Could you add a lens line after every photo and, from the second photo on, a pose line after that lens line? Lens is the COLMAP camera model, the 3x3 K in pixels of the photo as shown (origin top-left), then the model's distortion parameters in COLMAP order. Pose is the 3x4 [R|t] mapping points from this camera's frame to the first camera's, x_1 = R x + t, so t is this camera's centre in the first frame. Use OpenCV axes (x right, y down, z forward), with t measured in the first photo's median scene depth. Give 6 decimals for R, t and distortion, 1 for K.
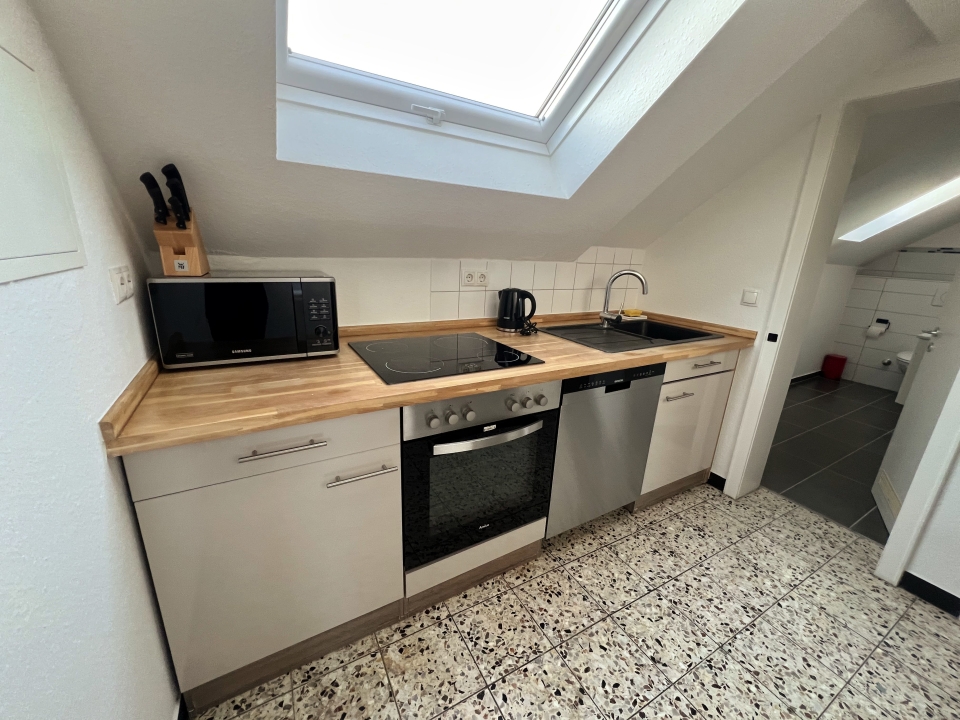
lens RADIAL K [[383.7, 0, 479.6], [0, 383.7, 359.6], [0, 0, 1]] dist [-0.000244, 0.000139]
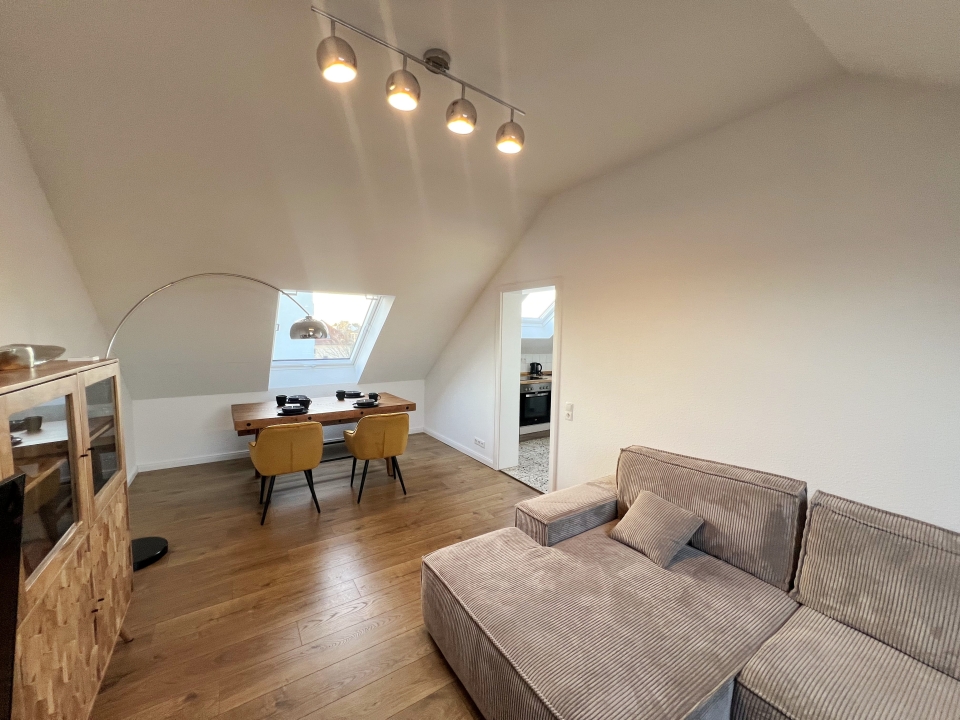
lens RADIAL K [[383.7, 0, 482.3], [0, 383.7, 360.5], [0, 0, 1]] dist [-0.002817, 0.000086]
pose [[0.997672, -0.035828, 0.058031, -0.793356], [0.047618, 0.975091, -0.216632, 0.707110], [-0.048825, 0.218891, 0.974527, -3.168239]]
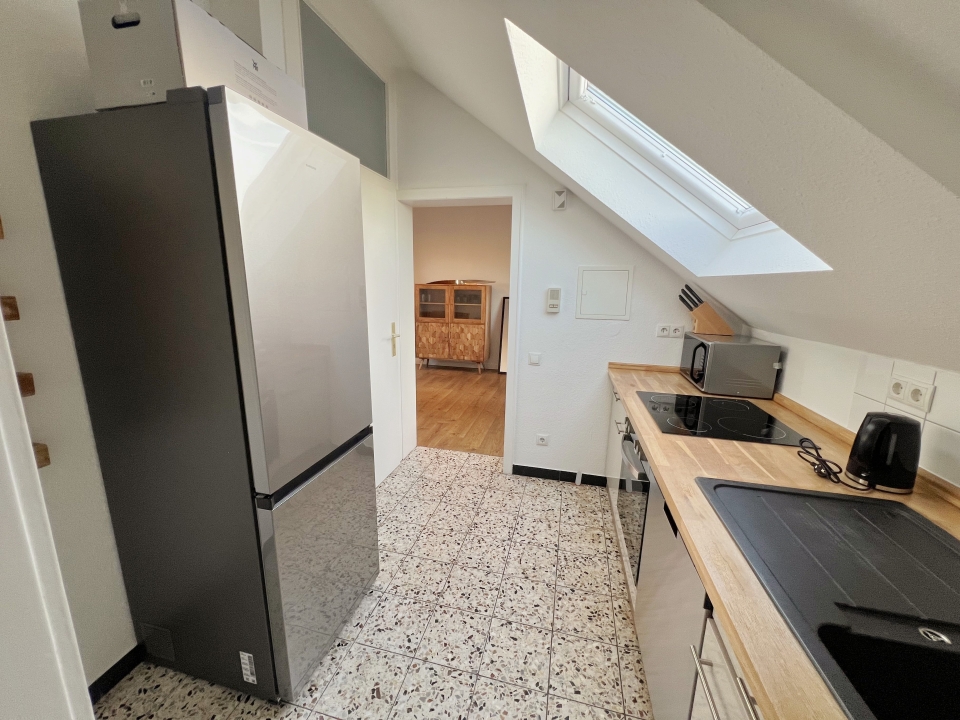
lens RADIAL K [[383.7, 0, 475.8], [0, 383.7, 361.0], [0, 0, 1]] dist [-0.000244, 0.000139]
pose [[-0.686676, 0.088774, -0.721523, 1.319846], [-0.255362, 0.899811, 0.353738, -0.428909], [0.680637, 0.427153, -0.595209, 1.246305]]
